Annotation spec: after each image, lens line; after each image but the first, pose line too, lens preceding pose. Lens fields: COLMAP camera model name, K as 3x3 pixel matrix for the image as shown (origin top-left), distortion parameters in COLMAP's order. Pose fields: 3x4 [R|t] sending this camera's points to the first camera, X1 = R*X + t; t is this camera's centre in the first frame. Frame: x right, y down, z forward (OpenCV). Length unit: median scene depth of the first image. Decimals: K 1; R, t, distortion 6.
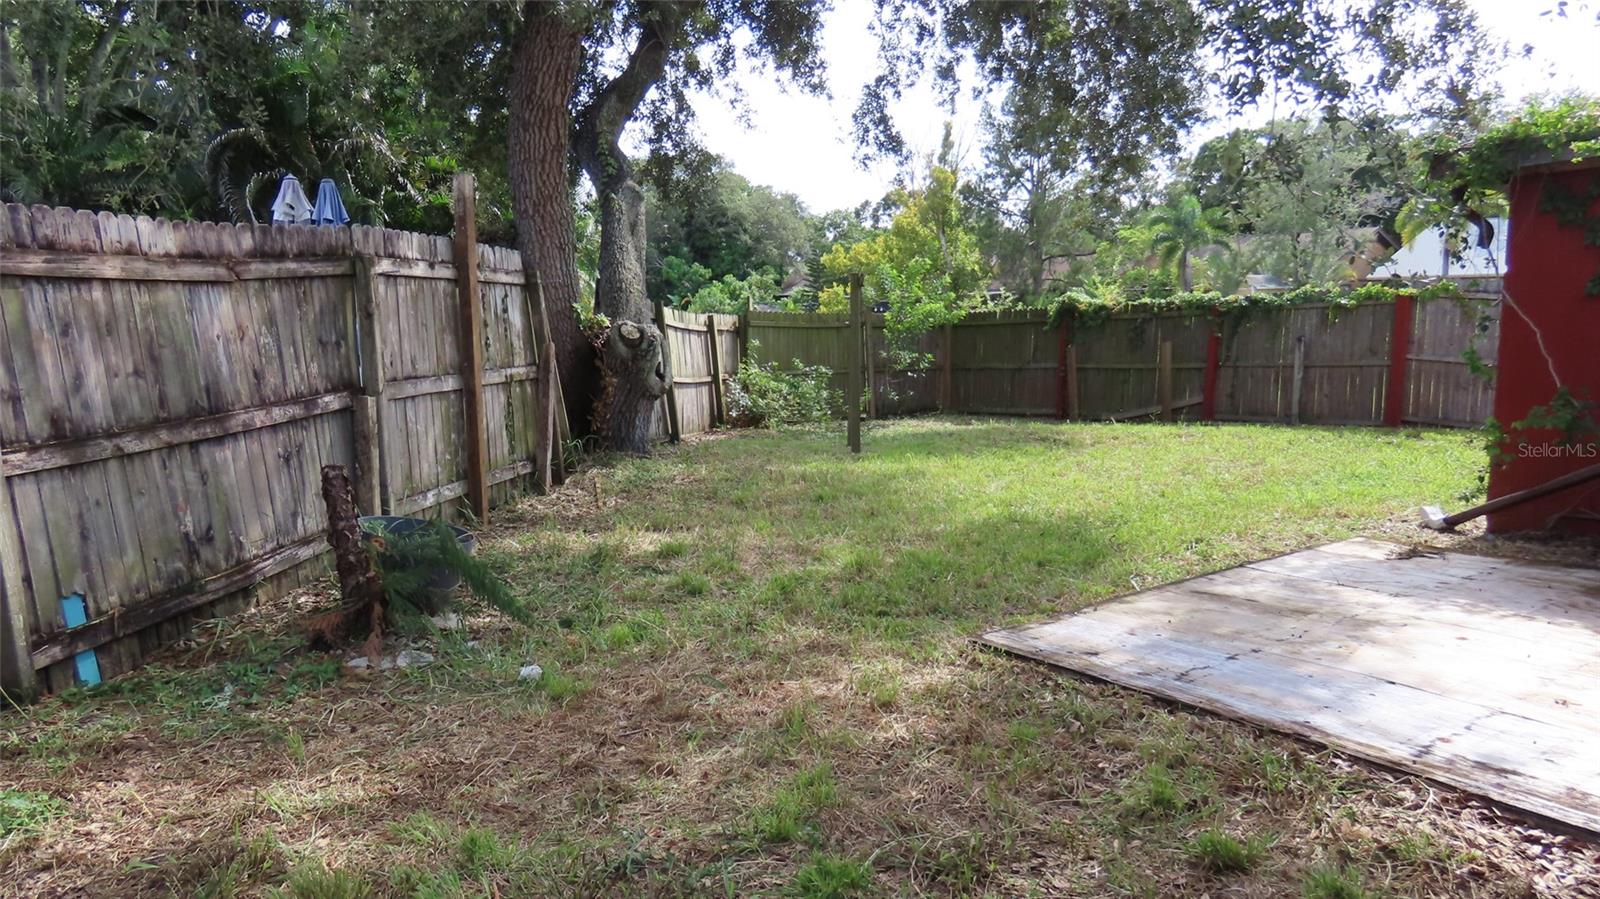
lens RADIAL K [[1055.5, 0, 800.0], [0, 1055.5, 449.5], [0, 0, 1]] dist [0.006806, -0.000244]
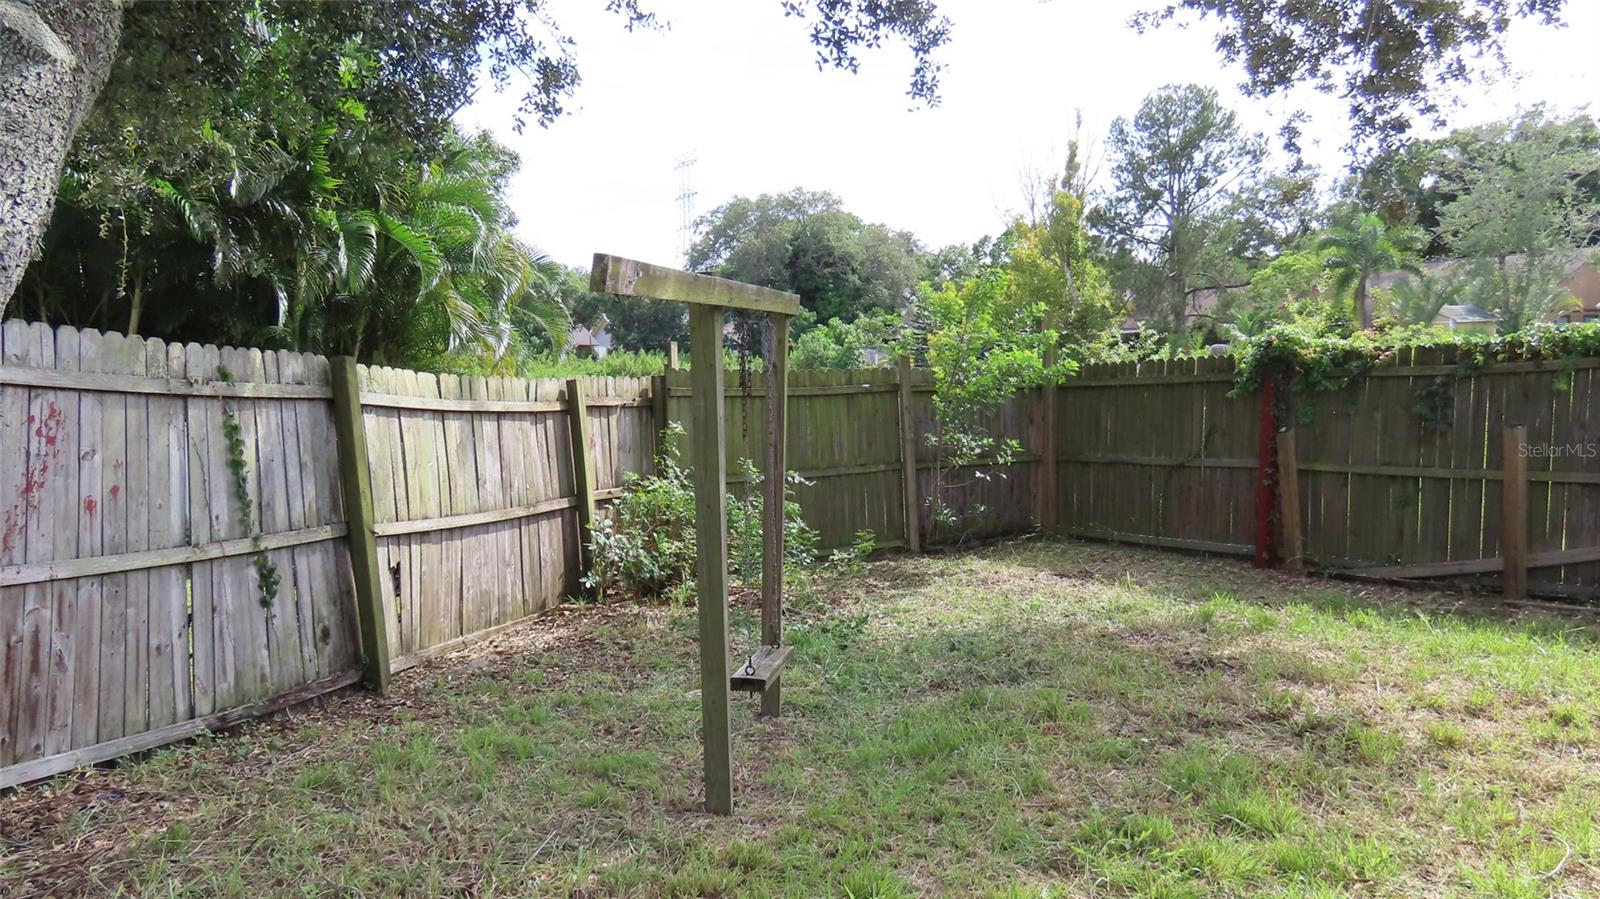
lens RADIAL K [[1055.5, 0, 800.0], [0, 1055.5, 449.5], [0, 0, 1]] dist [0.006806, -0.000244]
pose [[0.992765, -0.002813, -0.120039, 0.019467], [-0.002104, 0.999165, -0.040815, -0.015608], [0.120054, 0.040772, 0.991930, 0.108037]]
